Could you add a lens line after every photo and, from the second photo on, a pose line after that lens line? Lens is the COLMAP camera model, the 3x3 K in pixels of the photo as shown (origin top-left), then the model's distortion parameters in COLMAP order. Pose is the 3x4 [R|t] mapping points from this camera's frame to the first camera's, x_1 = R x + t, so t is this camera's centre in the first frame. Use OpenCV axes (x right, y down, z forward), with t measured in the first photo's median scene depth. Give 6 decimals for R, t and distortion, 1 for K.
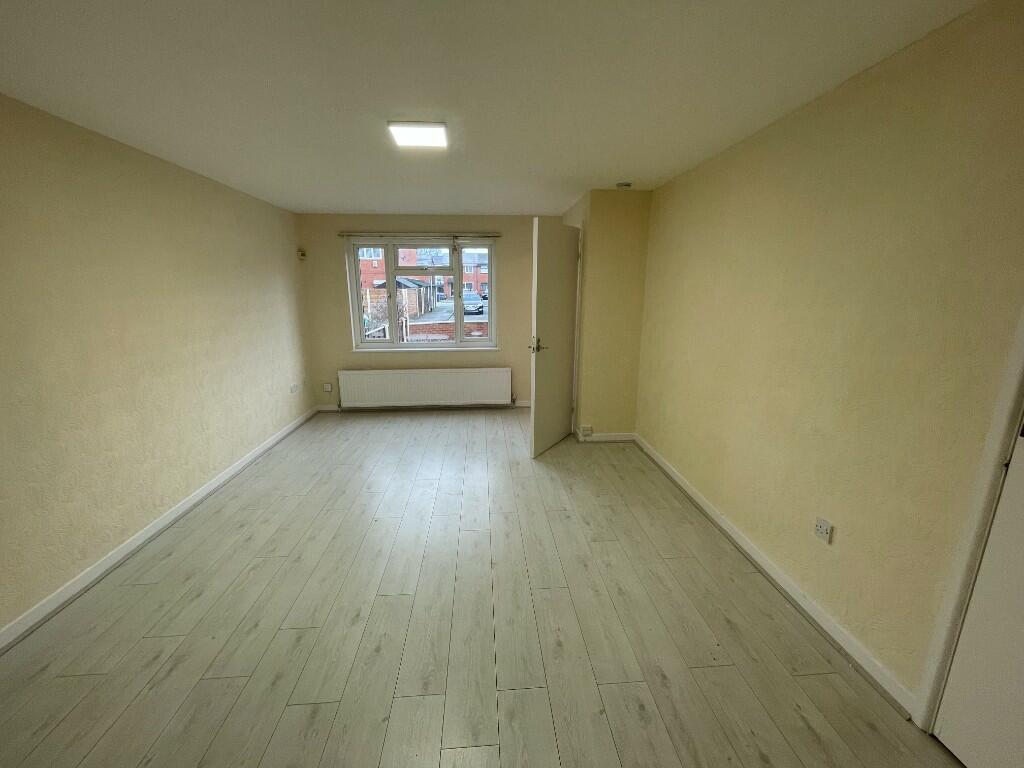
lens RADIAL K [[411.4, 0, 510.5], [0, 411.4, 382.4], [0, 0, 1]] dist [-0.001830, -0.001200]
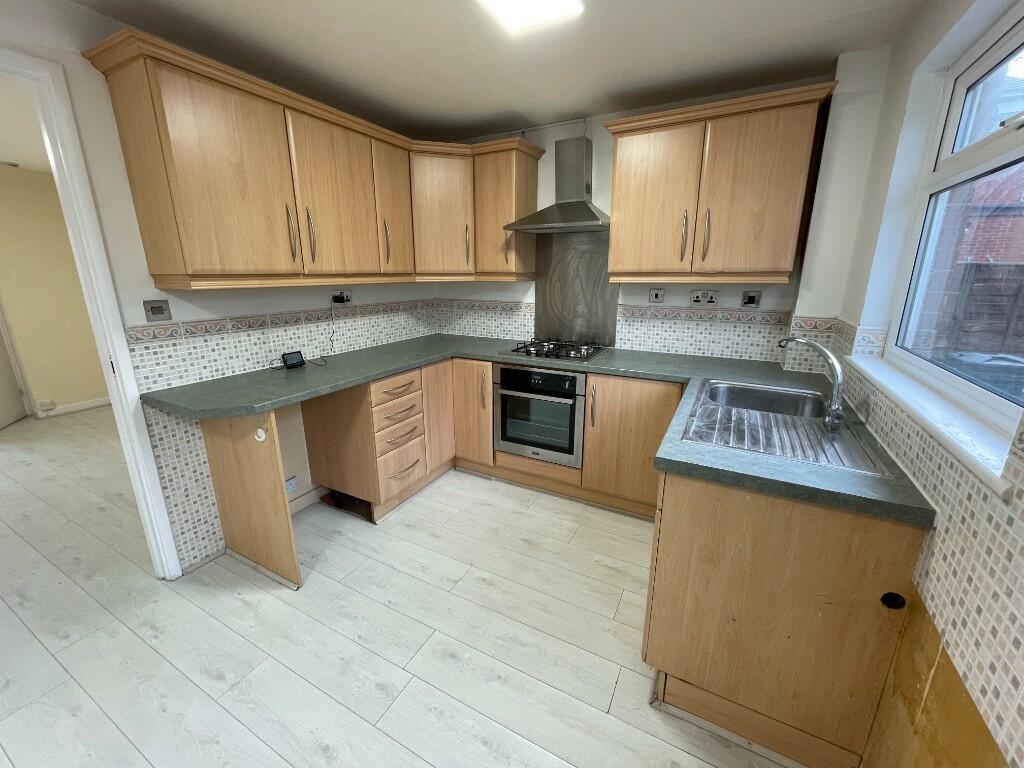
lens RADIAL K [[411.4, 0, 512.1], [0, 411.4, 381.4], [0, 0, 1]] dist [-0.001830, -0.001200]
pose [[0.530363, -0.220567, 0.818575, -0.019074], [0.185862, 0.972323, 0.141573, 0.128660], [-0.827146, 0.077056, 0.556679, -0.514489]]
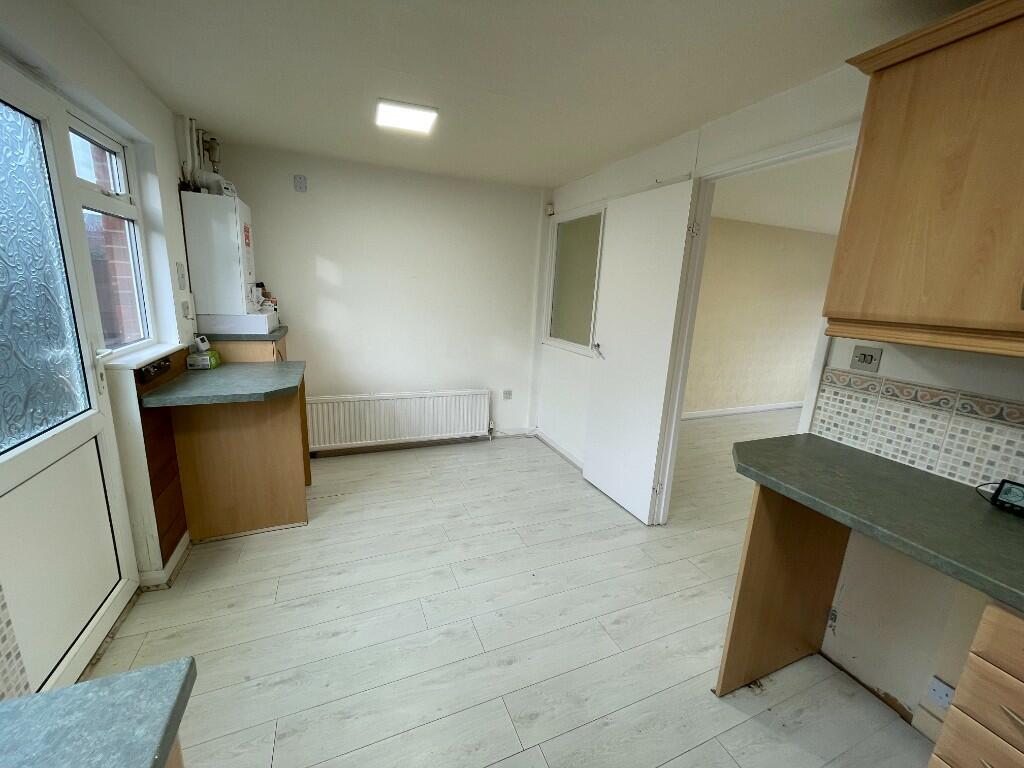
lens RADIAL K [[411.4, 0, 507.9], [0, 411.4, 379.2], [0, 0, 1]] dist [-0.001830, -0.001200]
pose [[0.316216, 0.221735, -0.922410, 0.408124], [-0.252169, 0.956970, 0.143595, 0.094108], [0.914559, 0.187196, 0.358524, -0.401520]]
